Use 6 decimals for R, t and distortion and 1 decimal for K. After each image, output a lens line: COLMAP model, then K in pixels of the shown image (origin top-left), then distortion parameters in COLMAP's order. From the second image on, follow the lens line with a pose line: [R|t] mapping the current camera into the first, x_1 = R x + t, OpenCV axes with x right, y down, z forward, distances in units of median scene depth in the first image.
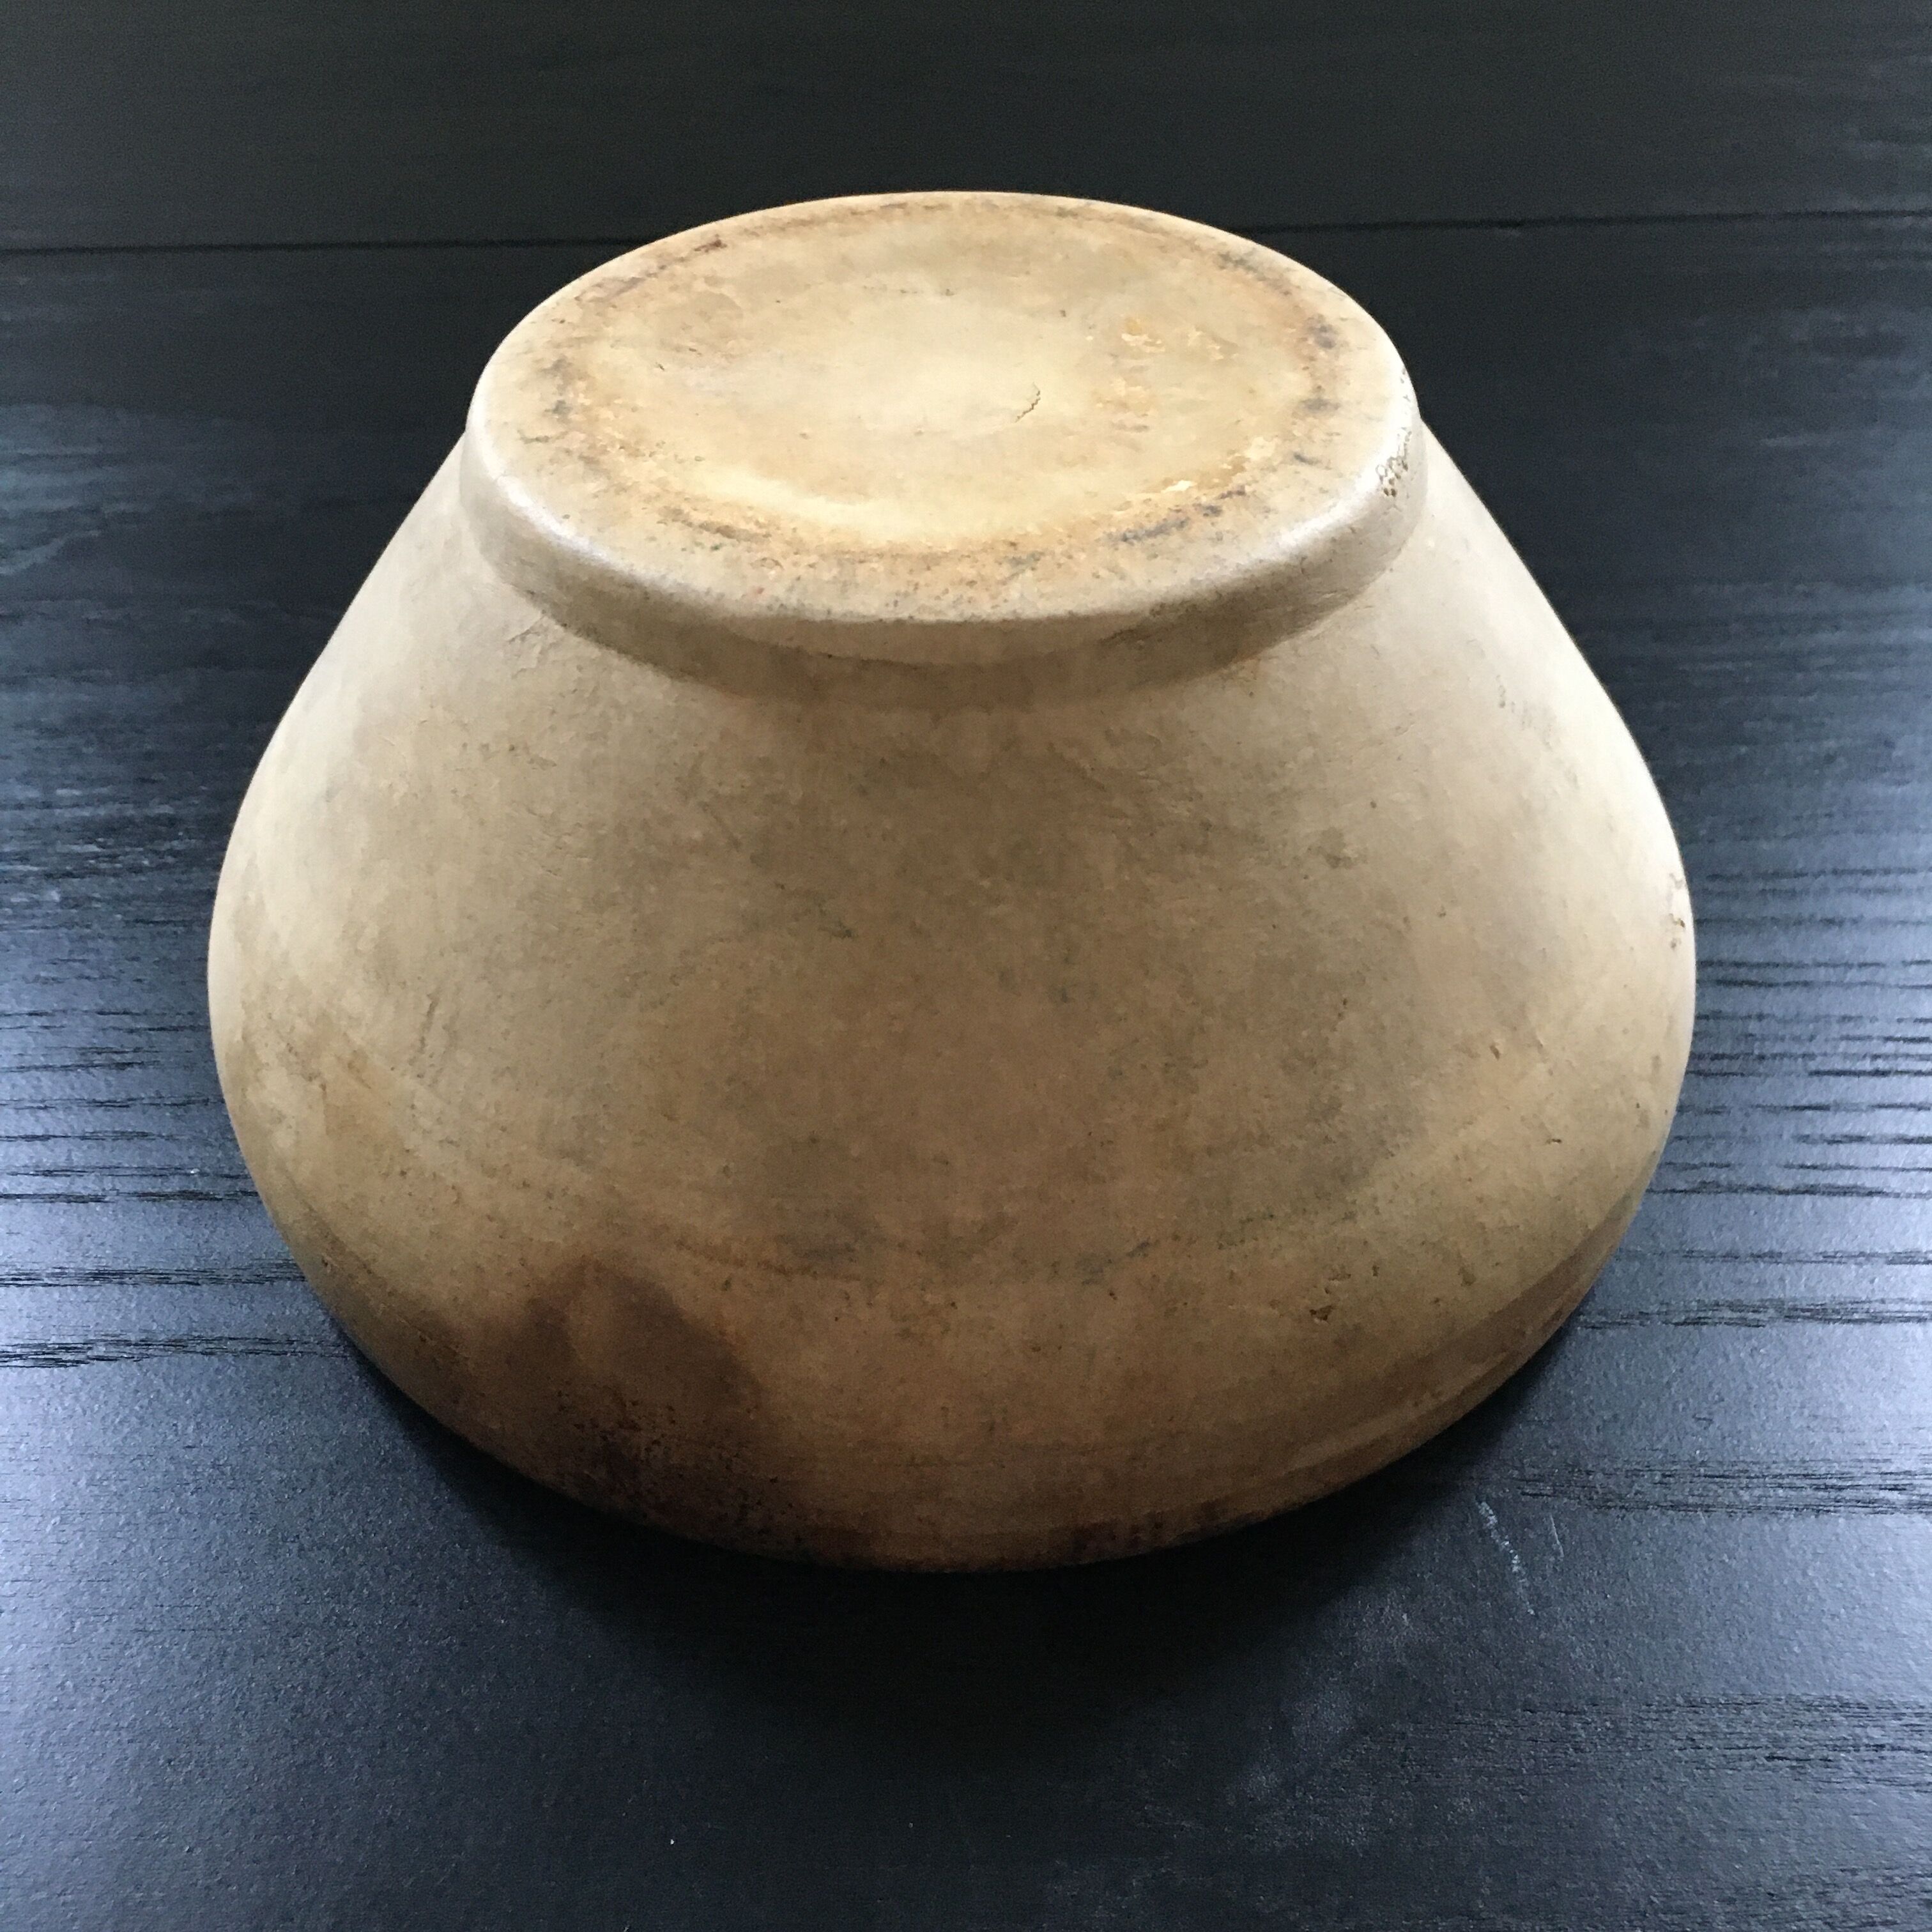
lens RADIAL K [[2250.9, 0, 966.0], [0, 2250.9, 966.0], [0, 0, 1]] dist [0.058856, -0.062149]
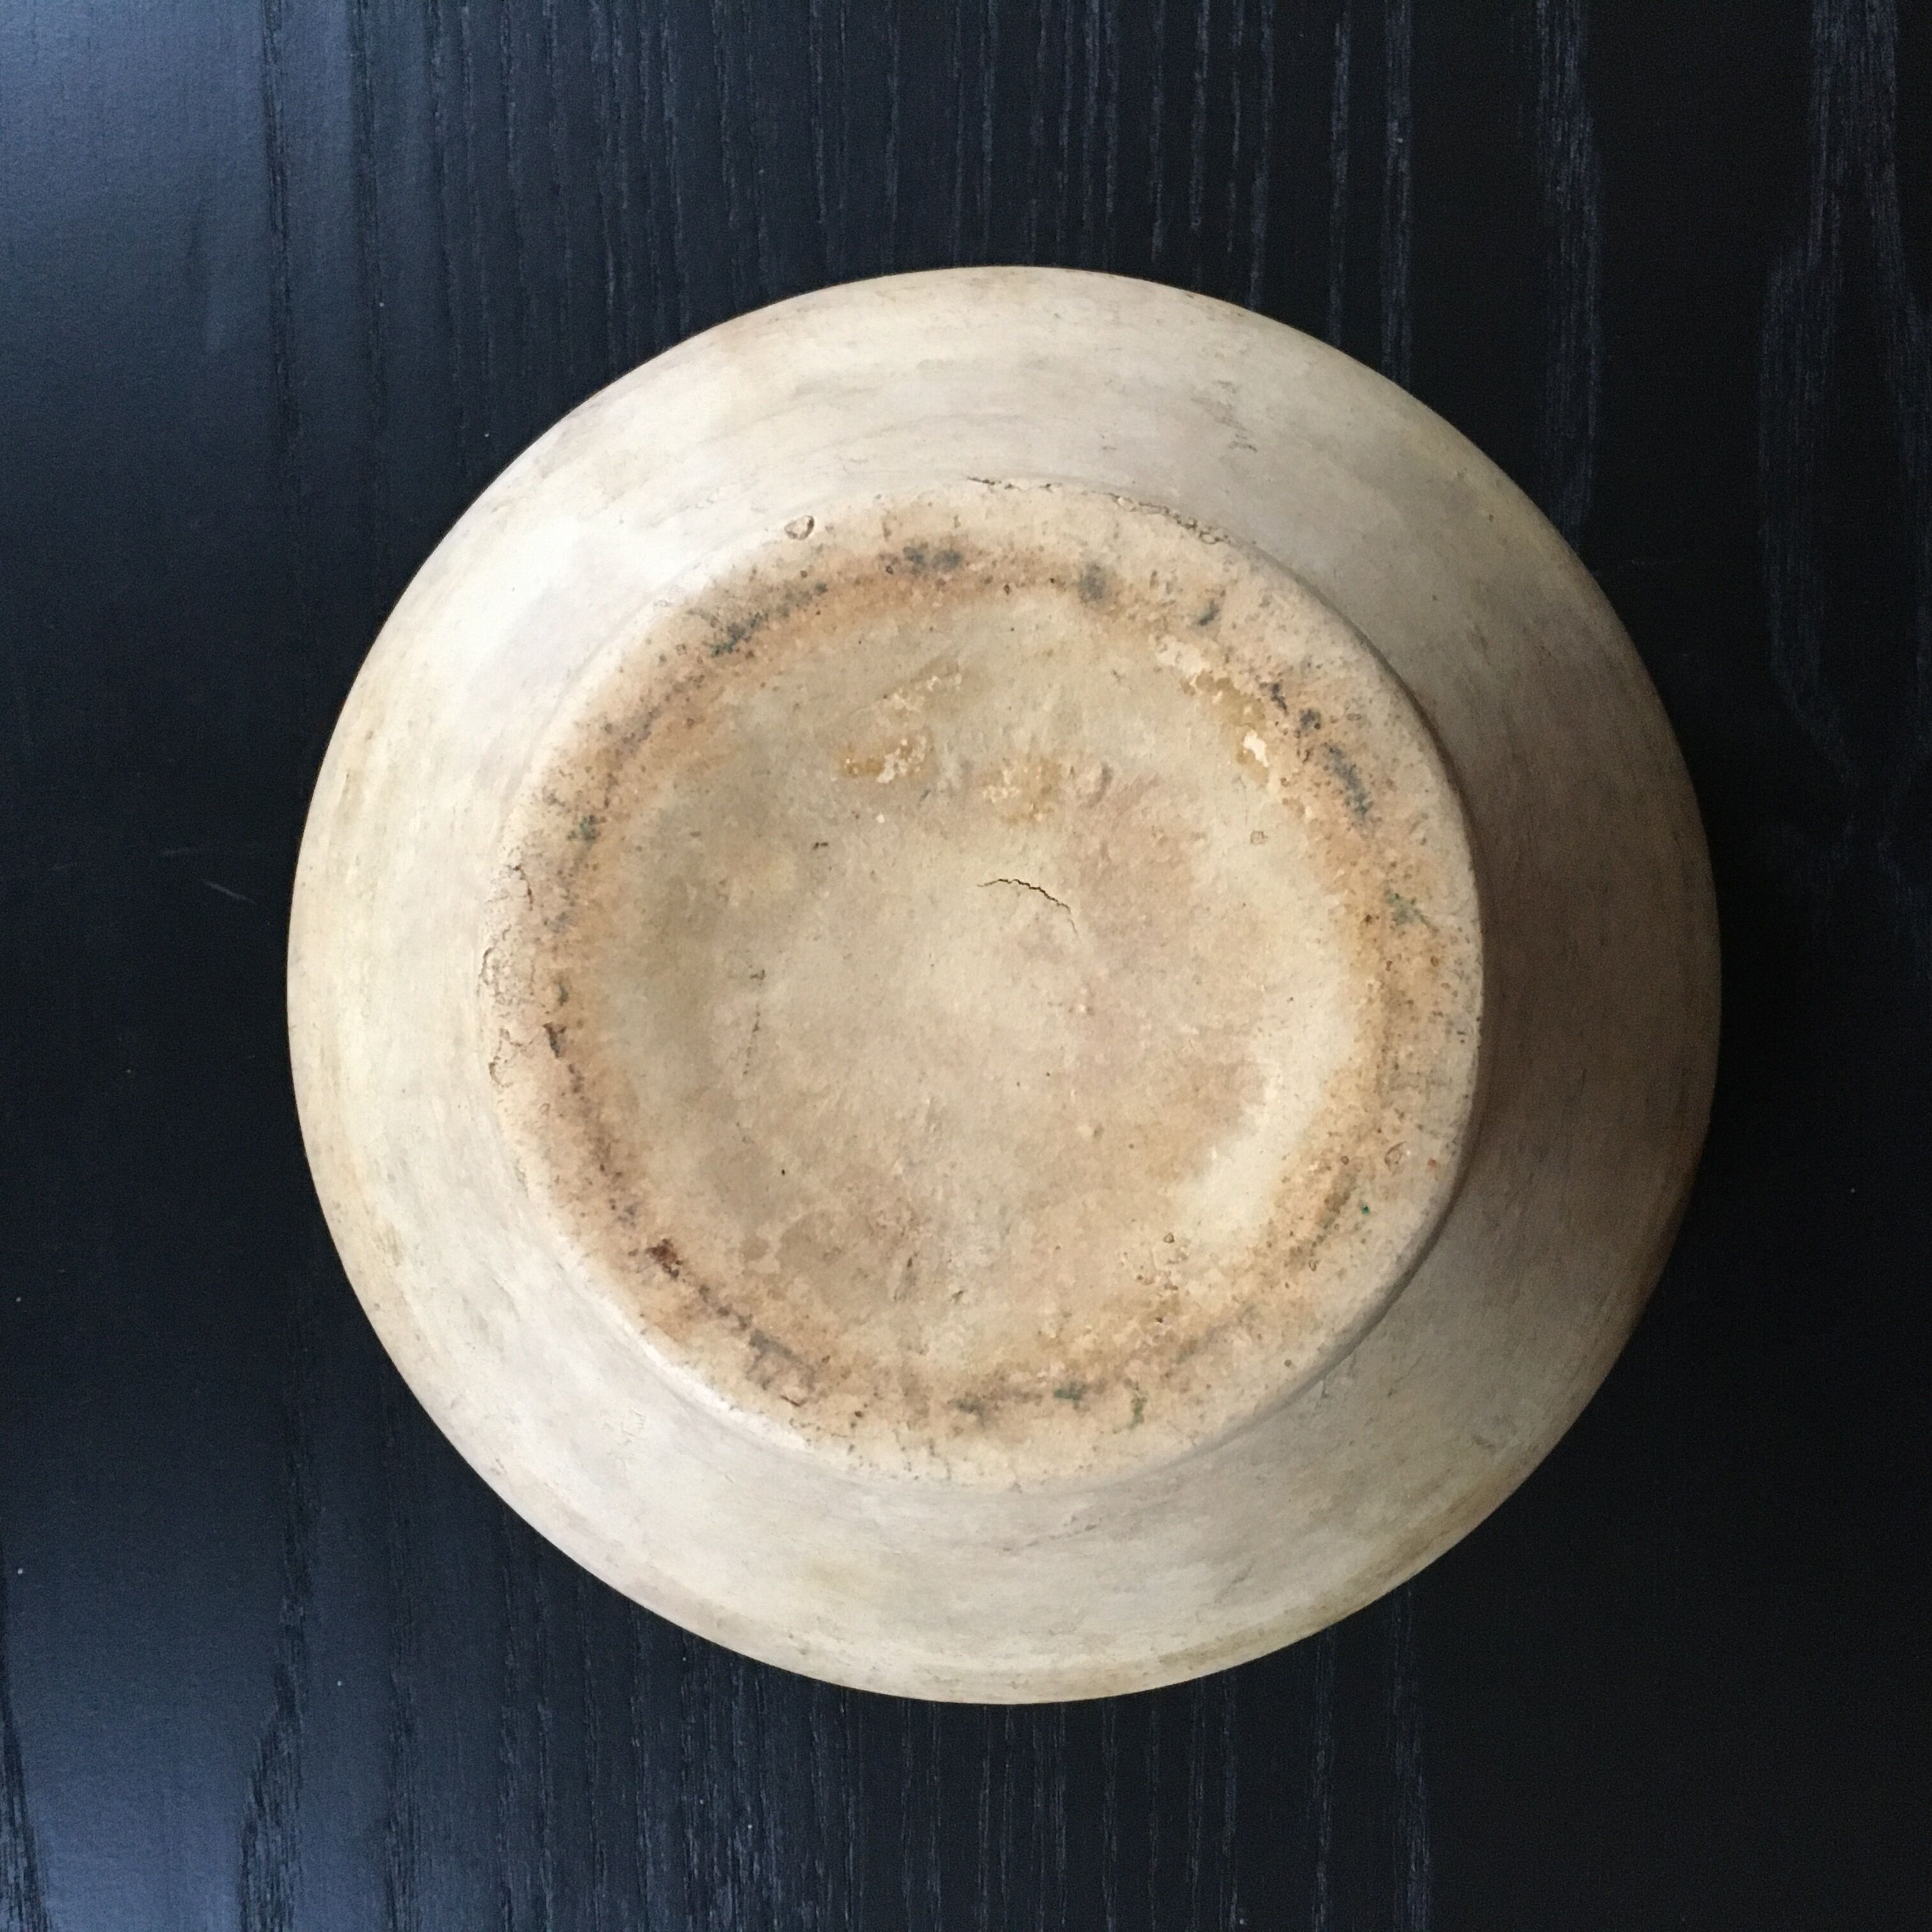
lens RADIAL K [[2250.9, 0, 966.0], [0, 2250.9, 966.0], [0, 0, 1]] dist [0.058856, -0.062149]
pose [[0.017471, -0.999765, 0.012826, -0.016045], [0.678978, 0.021280, 0.733850, -1.027169], [-0.733950, -0.004113, 0.679191, 0.424044]]
